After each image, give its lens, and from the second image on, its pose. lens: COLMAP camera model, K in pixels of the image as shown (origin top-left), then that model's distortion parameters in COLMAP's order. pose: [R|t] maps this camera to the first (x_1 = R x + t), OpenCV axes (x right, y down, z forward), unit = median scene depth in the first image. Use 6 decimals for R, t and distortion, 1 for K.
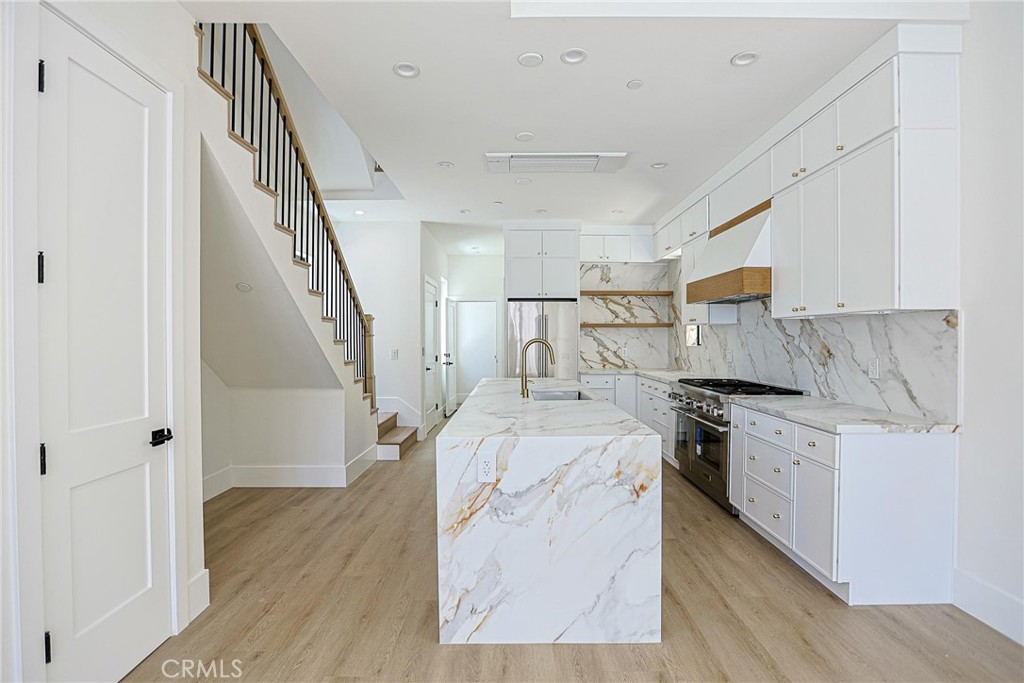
lens RADIAL K [[494.7, 0, 515.8], [0, 494.7, 342.6], [0, 0, 1]] dist [-0.061338, 0.028759]
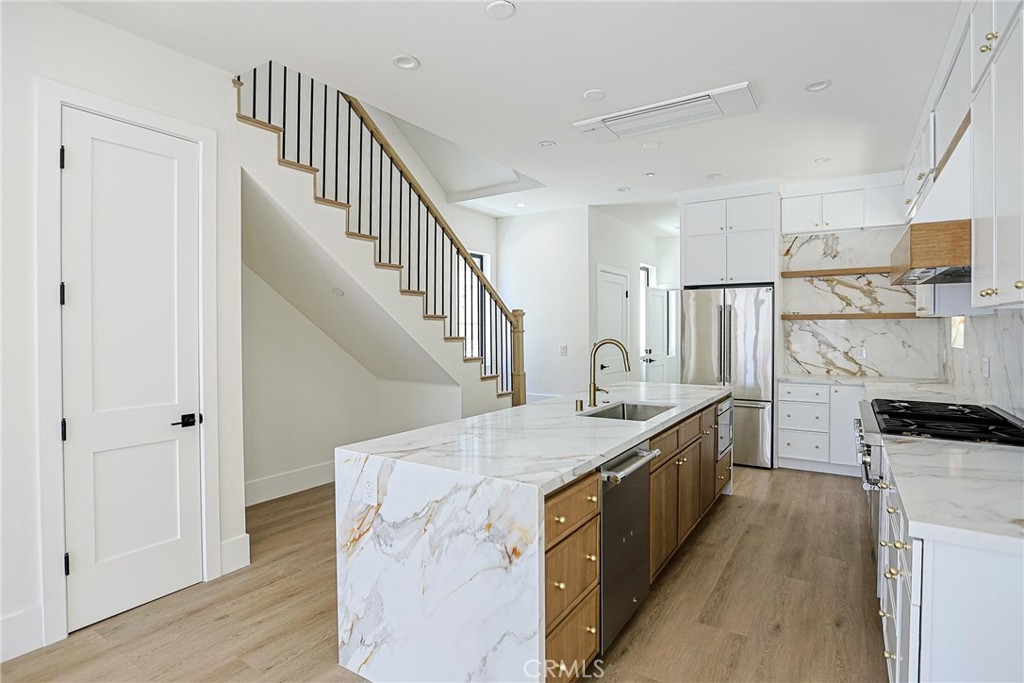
lens RADIAL K [[520.2, 0, 513.9], [0, 520.2, 334.4], [0, 0, 1]] dist [-0.066497, 0.035136]
pose [[0.836369, 0.004565, -0.548148, 0.384659], [-0.002661, 0.999987, 0.004267, -0.018914], [0.548160, -0.002110, 0.836371, 0.201491]]
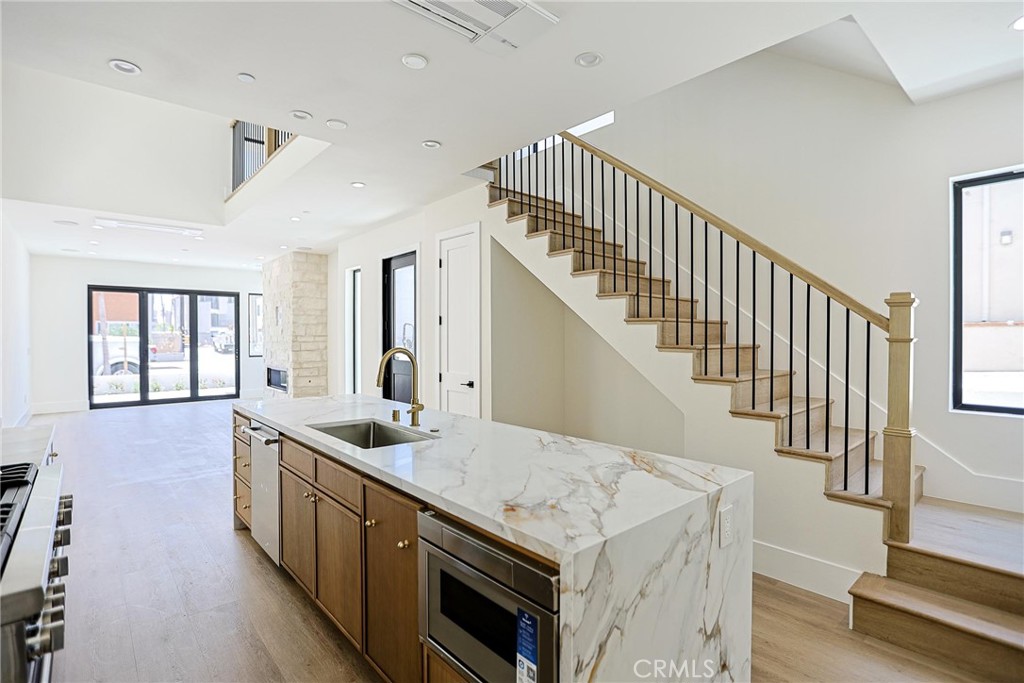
lens RADIAL K [[494.7, 0, 515.8], [0, 494.7, 342.6], [0, 0, 1]] dist [-0.061338, 0.028759]
pose [[-0.747357, 0.010349, -0.664342, 0.379863], [-0.003200, 0.999811, 0.019175, -0.028312], [0.664415, 0.016456, -0.747183, 1.631813]]
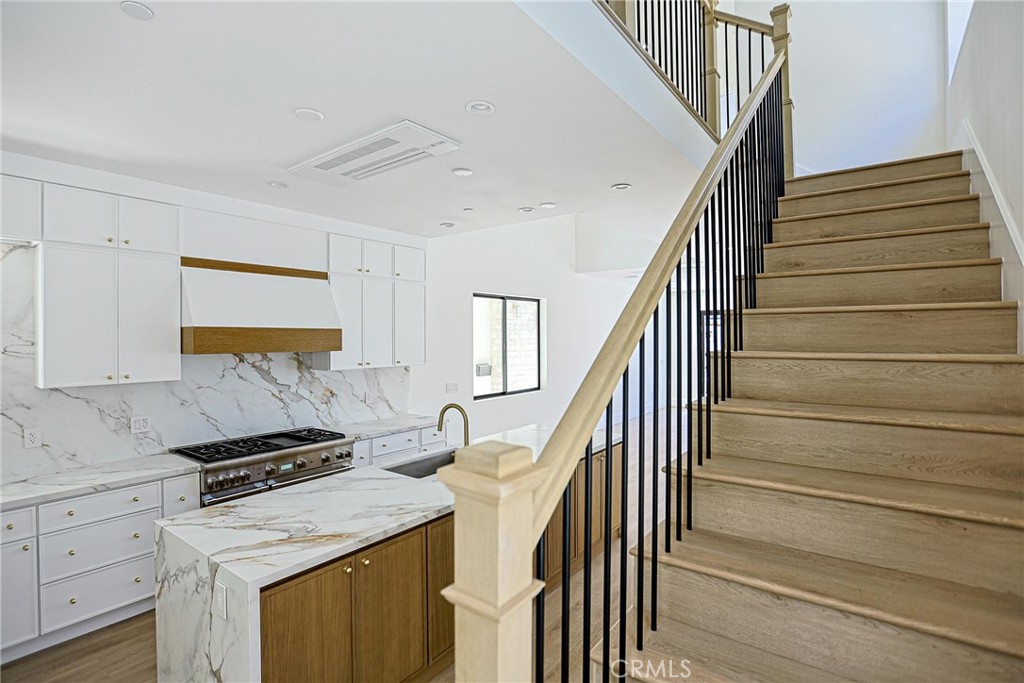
lens RADIAL K [[491.8, 0, 512.0], [0, 491.8, 341.5], [0, 0, 1]] dist [-0.029590, 0.008466]
pose [[-0.793509, 0.001648, 0.608556, -0.581347], [0.012727, 0.999823, 0.013888, -0.130392], [-0.608425, 0.018765, -0.793389, 1.648203]]
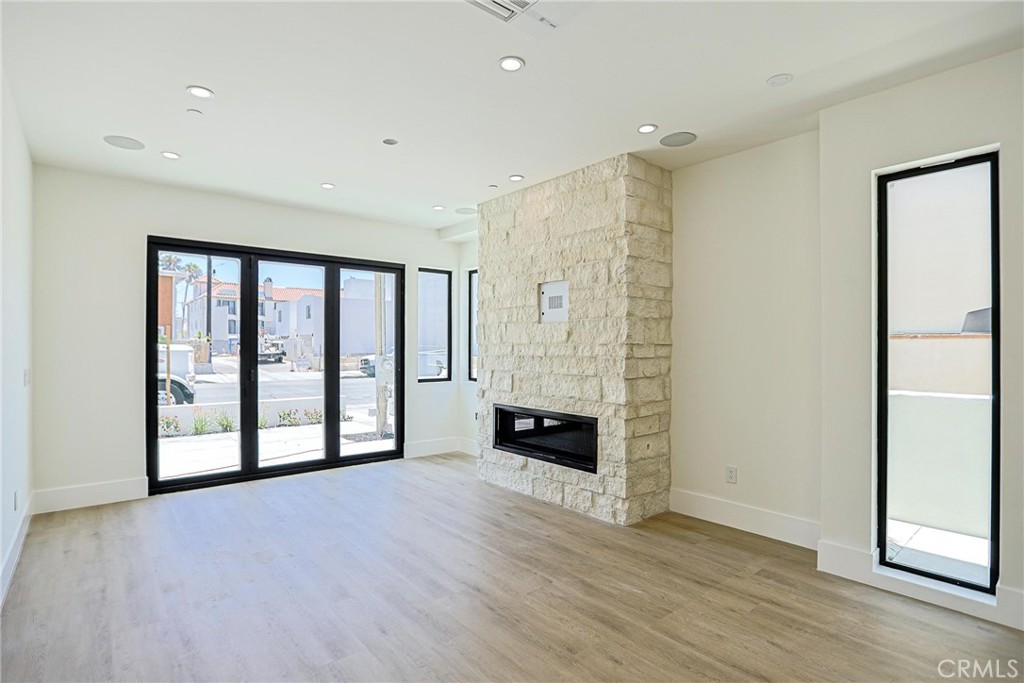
lens RADIAL K [[511.2, 0, 511.8], [0, 511.2, 345.2], [0, 0, 1]] dist [-0.064900, 0.031737]
pose [[-0.766671, -0.001849, -0.642038, 0.488342], [-0.007425, 0.999955, 0.005986, -0.015952], [0.641997, 0.009357, -0.766650, -0.138848]]
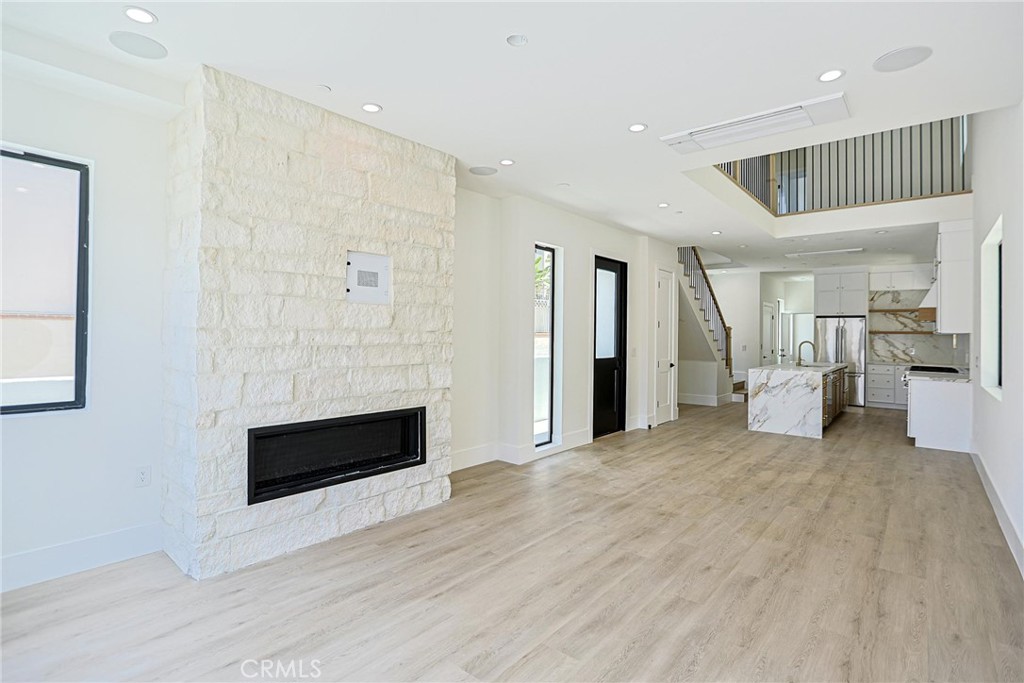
lens RADIAL K [[500.5, 0, 513.9], [0, 500.5, 326.6], [0, 0, 1]] dist [-0.062270, 0.029238]
pose [[0.764857, 0.003854, -0.644189, 0.465135], [-0.019953, 0.999644, -0.017710, -0.007785], [0.643891, 0.026399, 0.764662, -1.561289]]
